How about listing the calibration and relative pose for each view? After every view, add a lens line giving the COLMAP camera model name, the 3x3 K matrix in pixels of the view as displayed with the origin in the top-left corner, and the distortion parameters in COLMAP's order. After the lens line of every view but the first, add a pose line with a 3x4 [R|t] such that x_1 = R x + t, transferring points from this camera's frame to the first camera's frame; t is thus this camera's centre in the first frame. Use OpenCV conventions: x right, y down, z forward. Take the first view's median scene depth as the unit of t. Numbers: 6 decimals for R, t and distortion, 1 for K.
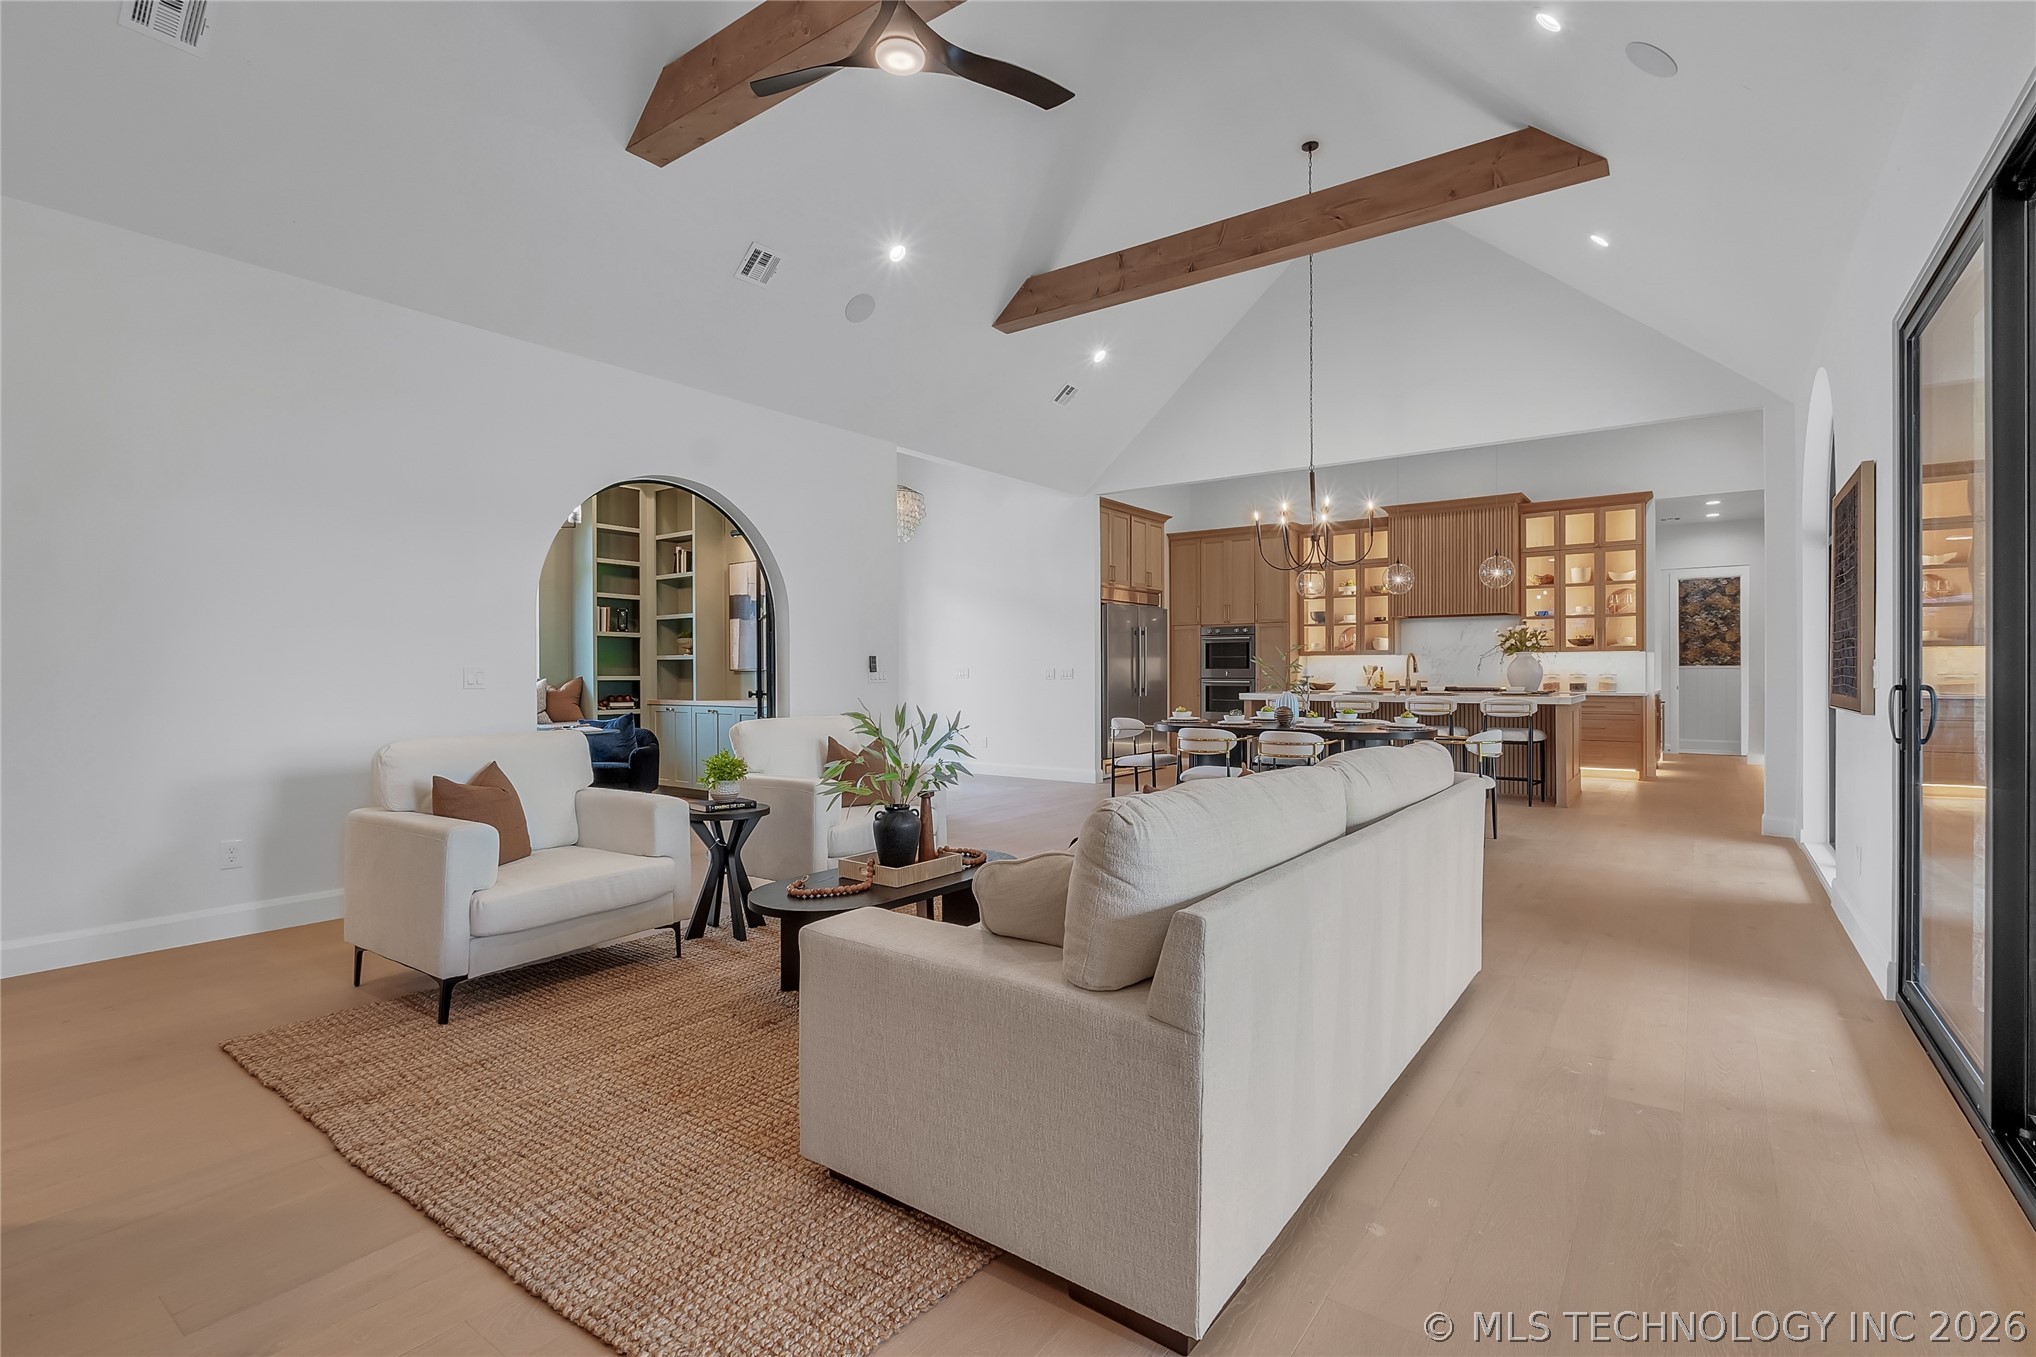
lens RADIAL K [[944.8, 0, 1012.4], [0, 944.8, 685.3], [0, 0, 1]] dist [-0.006167, -0.000484]
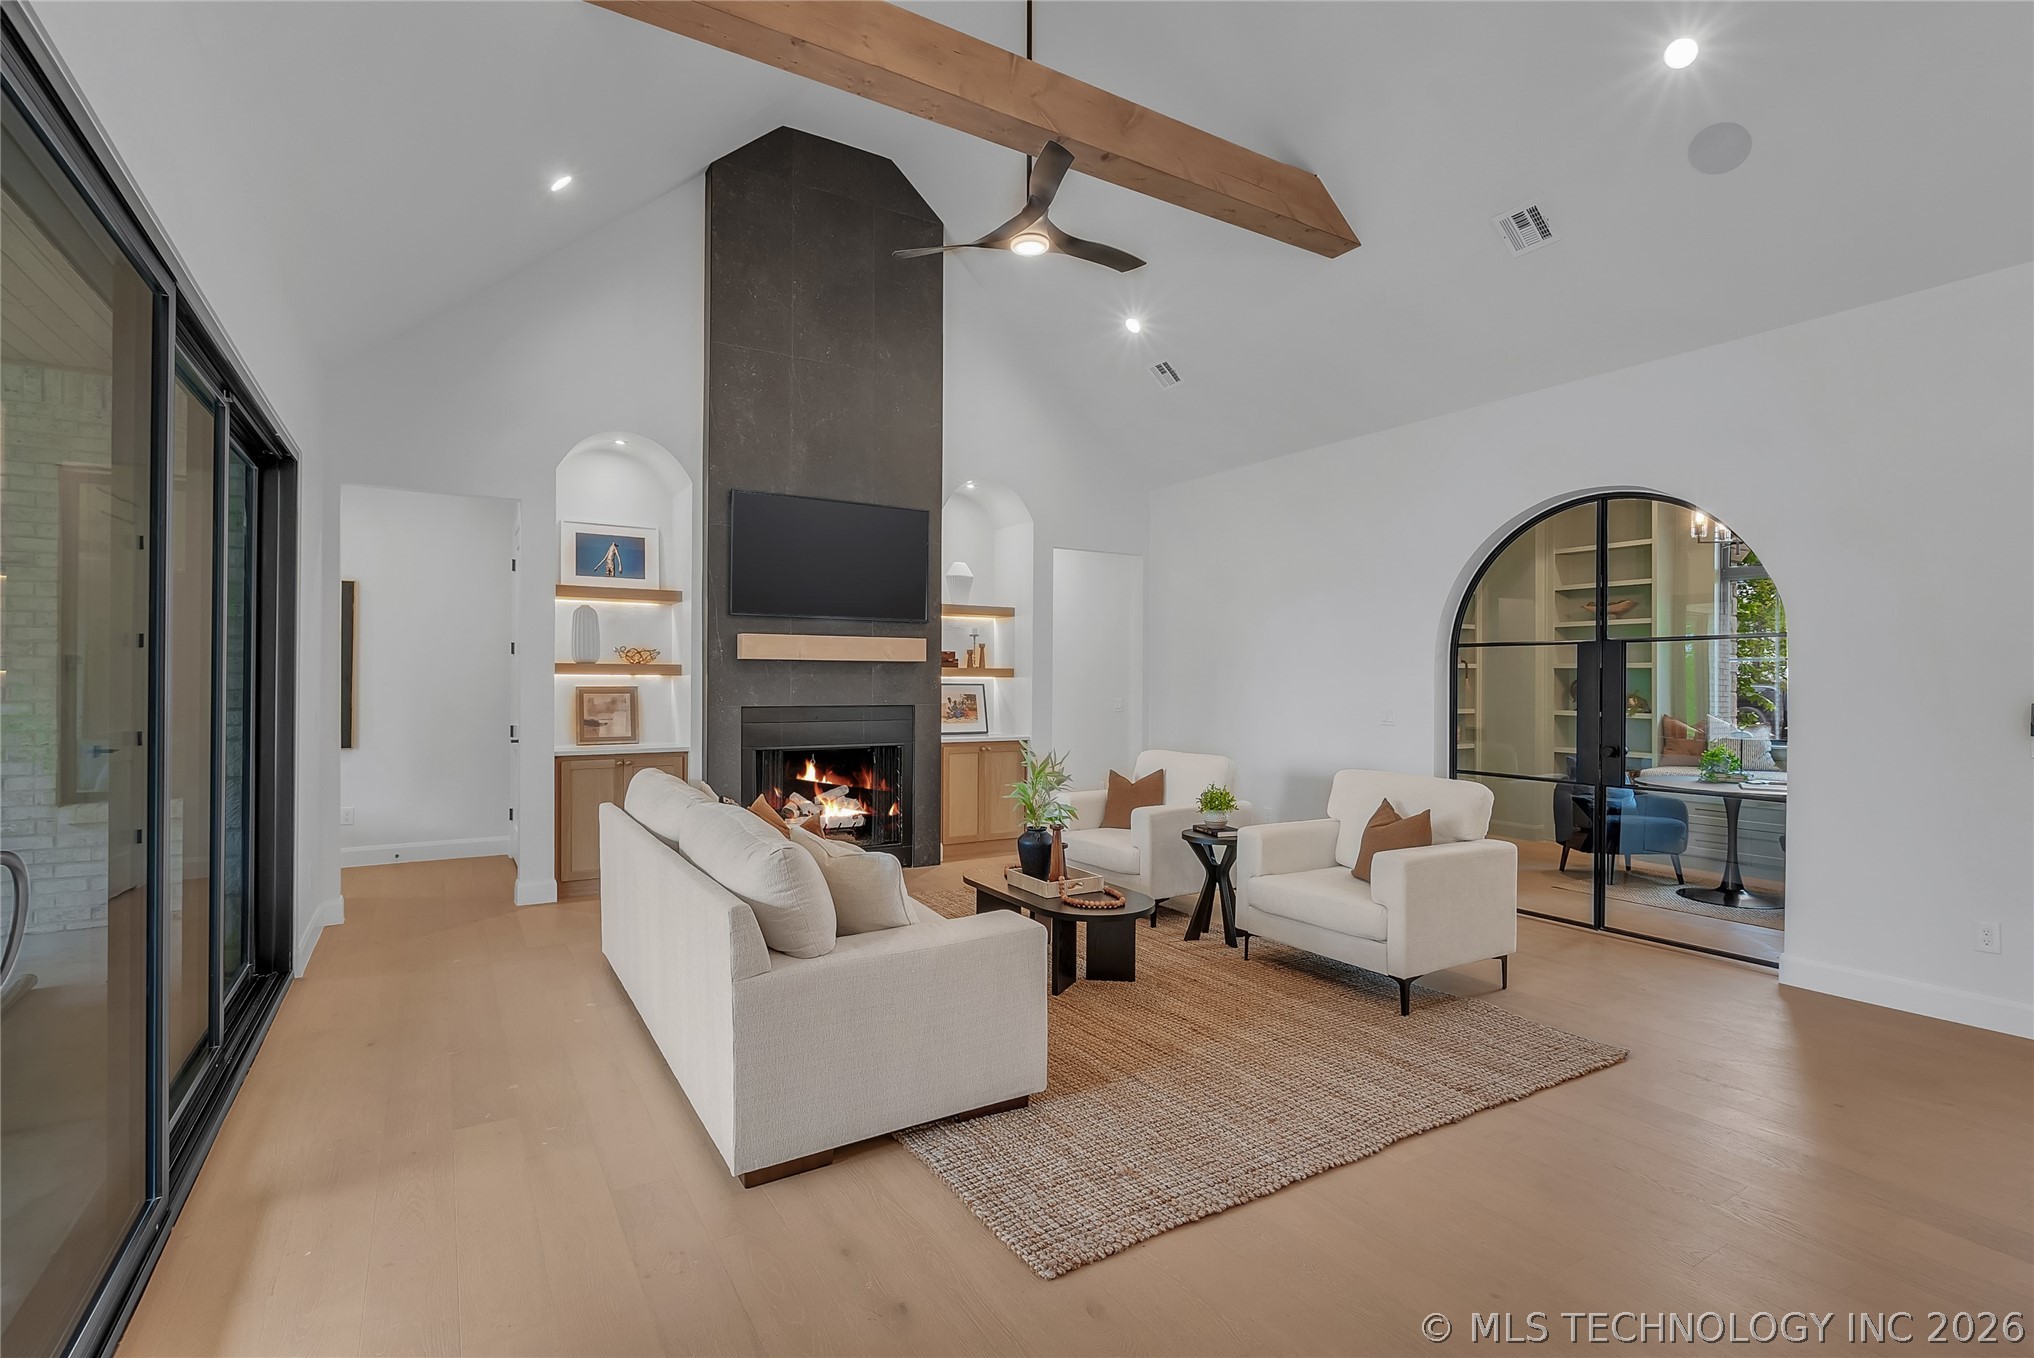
lens RADIAL K [[943.9, 0, 1012.8], [0, 943.9, 685.8], [0, 0, 1]] dist [-0.006167, -0.000484]
pose [[-0.397643, -0.002313, -0.917537, 1.309400], [0.005155, 0.999975, -0.004754, -0.072967], [0.917526, -0.006620, -0.397621, 1.825470]]
